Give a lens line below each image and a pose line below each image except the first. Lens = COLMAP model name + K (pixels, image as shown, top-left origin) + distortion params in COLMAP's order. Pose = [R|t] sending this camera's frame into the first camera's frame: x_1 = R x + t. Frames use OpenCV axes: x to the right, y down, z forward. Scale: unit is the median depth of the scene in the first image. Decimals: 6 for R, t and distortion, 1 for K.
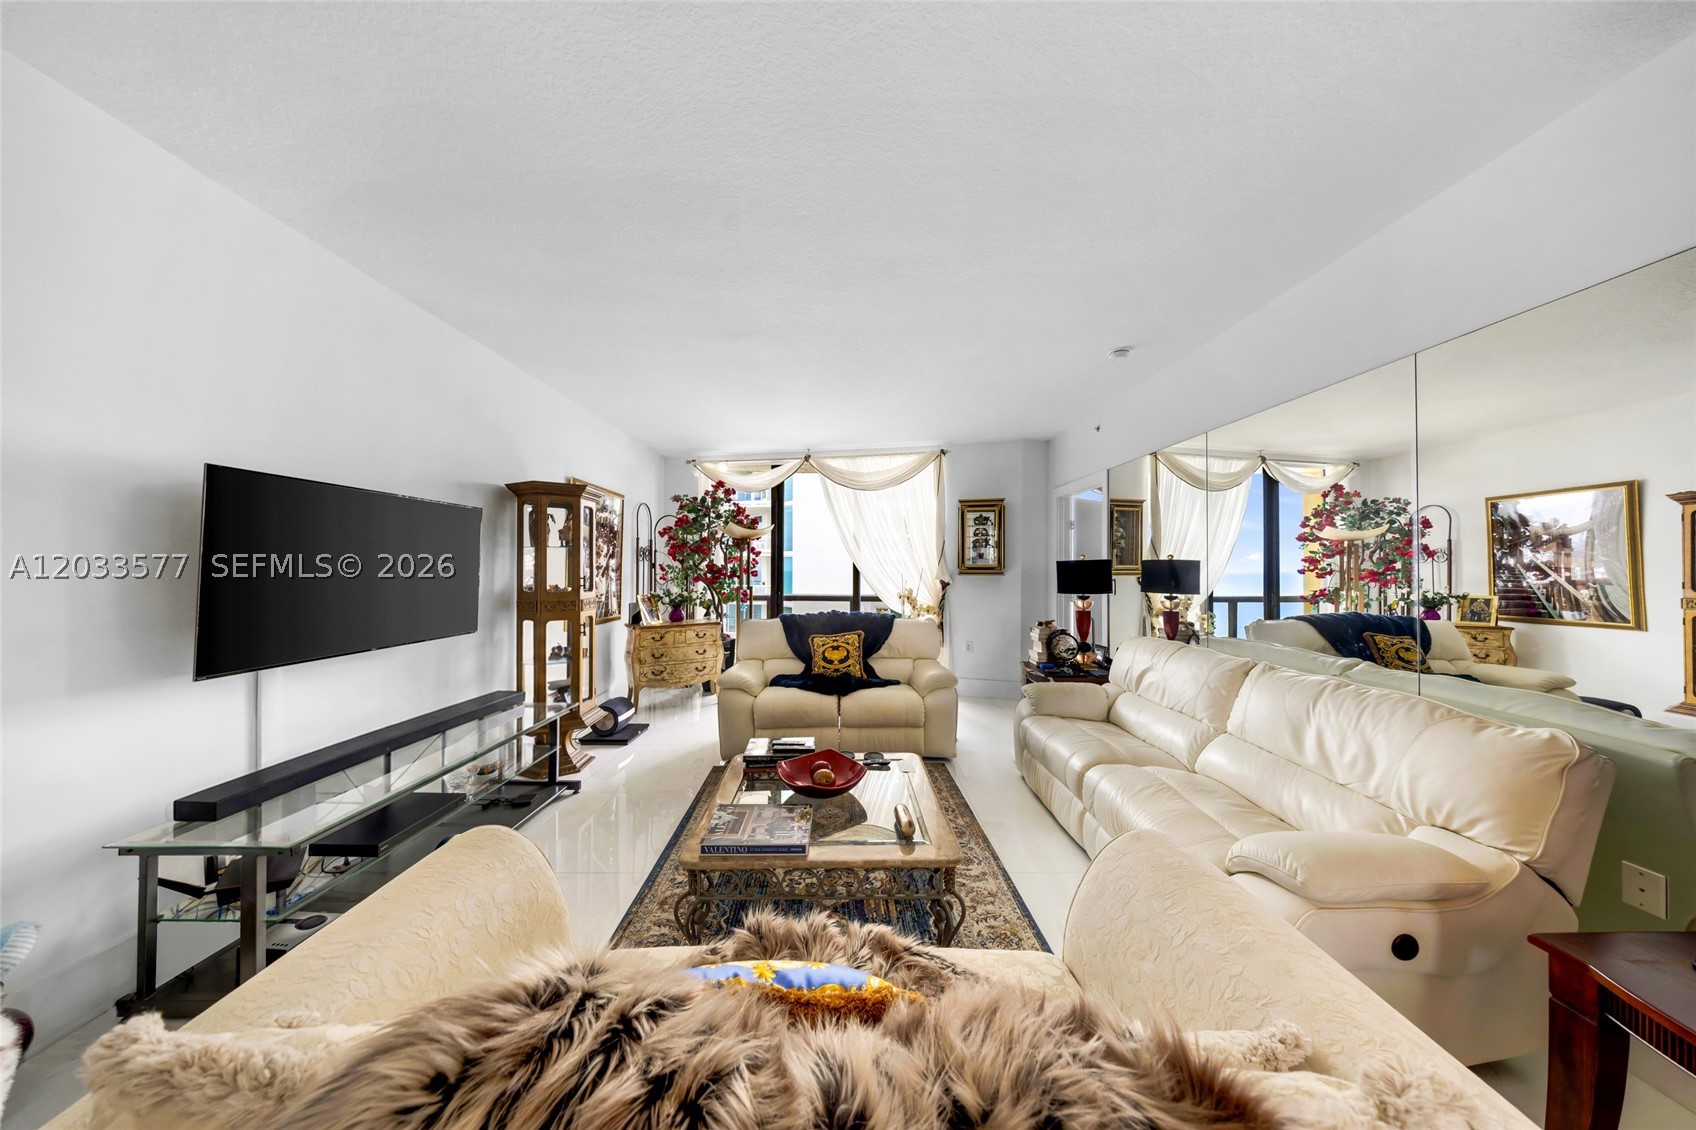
lens RADIAL K [[510.6, 0, 847.9], [0, 510.6, 565.4], [0, 0, 1]] dist [-0.005150, -0.000073]
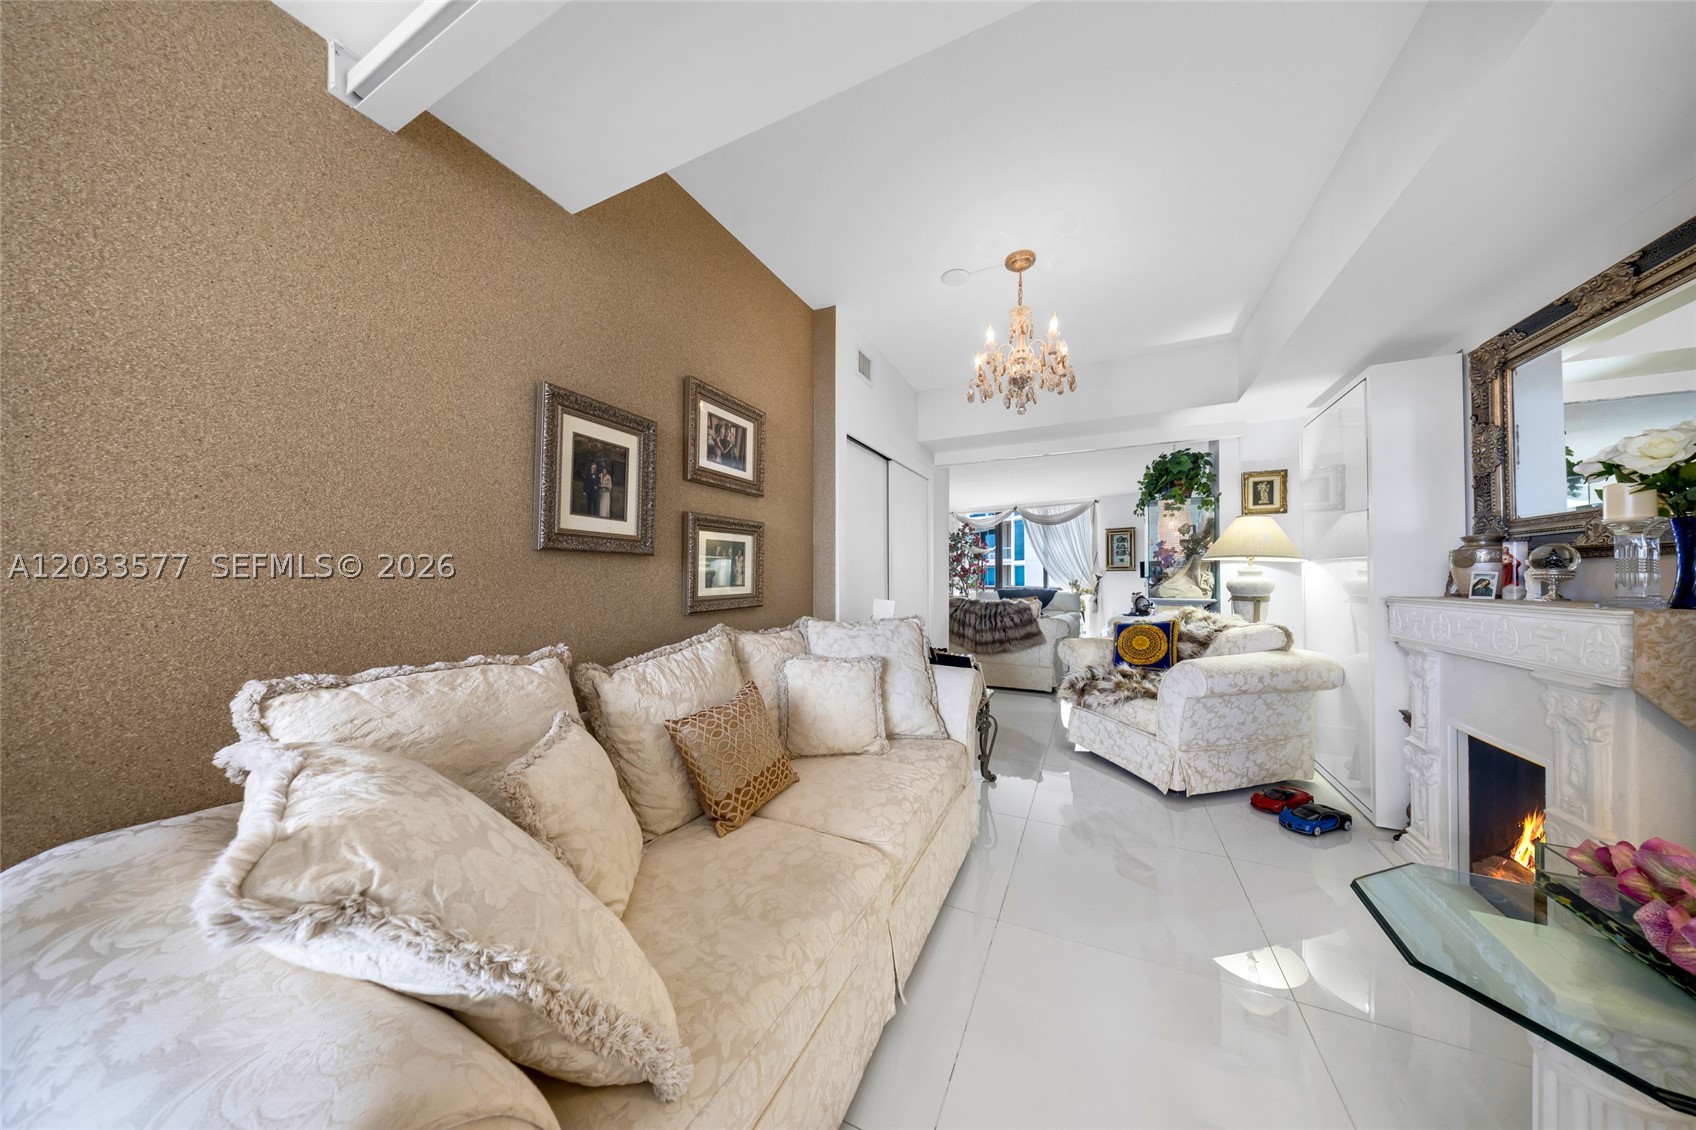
lens RADIAL K [[510.6, 0, 846.9], [0, 510.6, 571.0], [0, 0, 1]] dist [-0.005150, -0.000073]
pose [[0.899164, -0.010863, -0.437476, 0.179786], [0.008580, 0.999937, -0.007195, 0.021668], [0.437527, 0.002716, 0.899201, -0.912598]]
